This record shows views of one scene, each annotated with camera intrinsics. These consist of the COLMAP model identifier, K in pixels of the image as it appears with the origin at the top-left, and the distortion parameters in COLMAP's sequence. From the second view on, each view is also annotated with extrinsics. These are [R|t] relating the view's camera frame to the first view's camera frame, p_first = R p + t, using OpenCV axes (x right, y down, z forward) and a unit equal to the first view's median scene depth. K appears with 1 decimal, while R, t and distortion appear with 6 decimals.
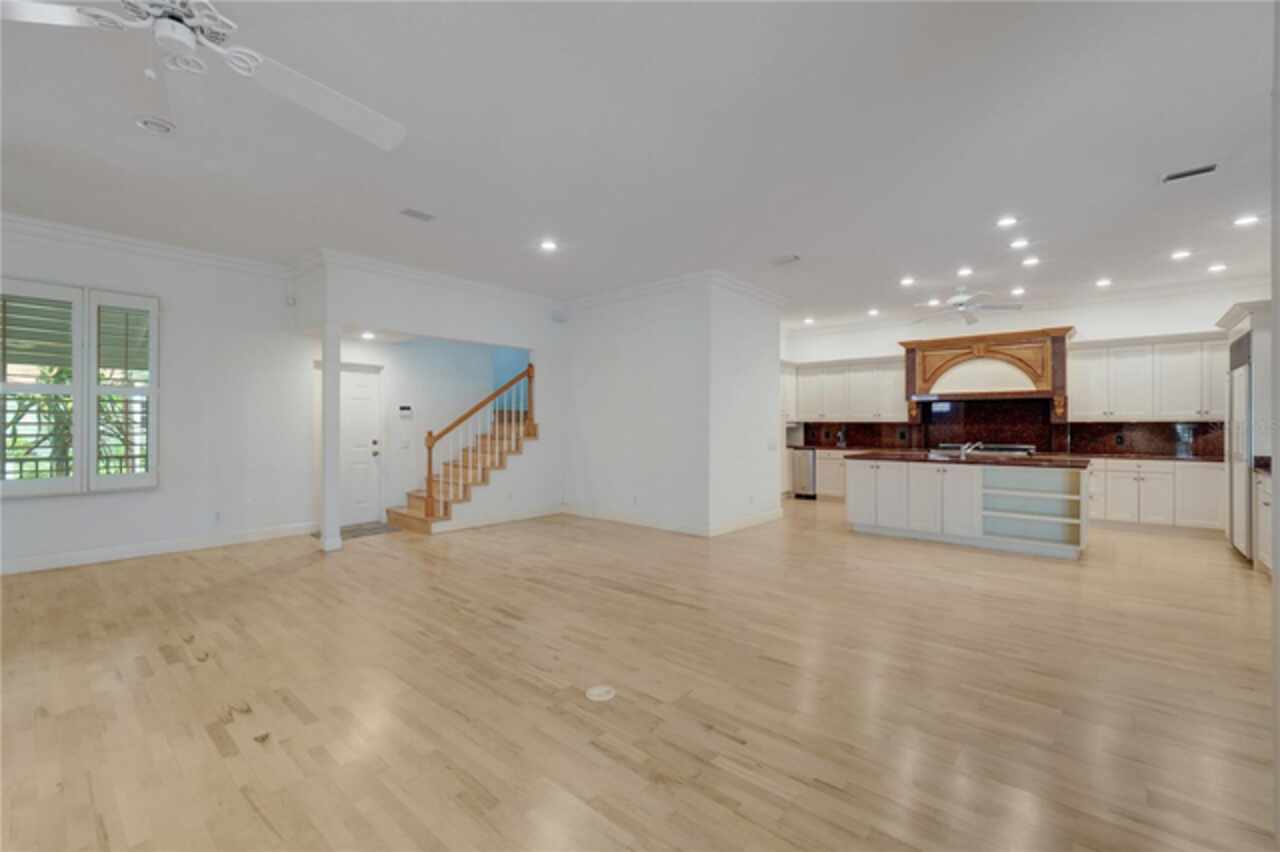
lens RADIAL K [[556.3, 0, 640.0], [0, 556.3, 426.0], [0, 0, 1]] dist [0.000992, 0.000100]
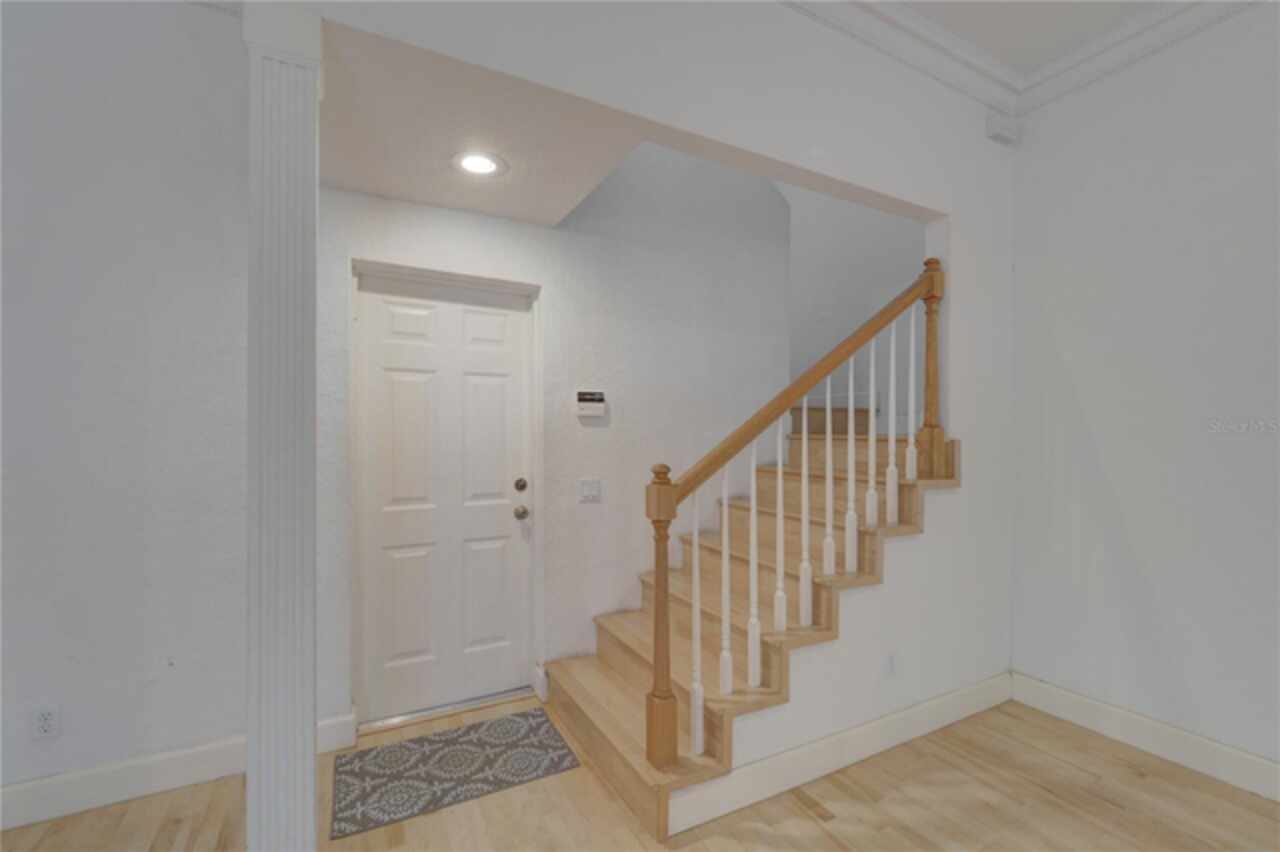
lens RADIAL K [[541.2, 0, 618.3], [0, 541.2, 431.1], [0, 0, 1]] dist [-0.000793, -0.000060]
pose [[0.929896, -0.000764, -0.367822, -0.271299], [-0.001503, 0.999982, -0.005876, -0.006734], [0.367820, 0.006017, 0.929878, 0.670211]]
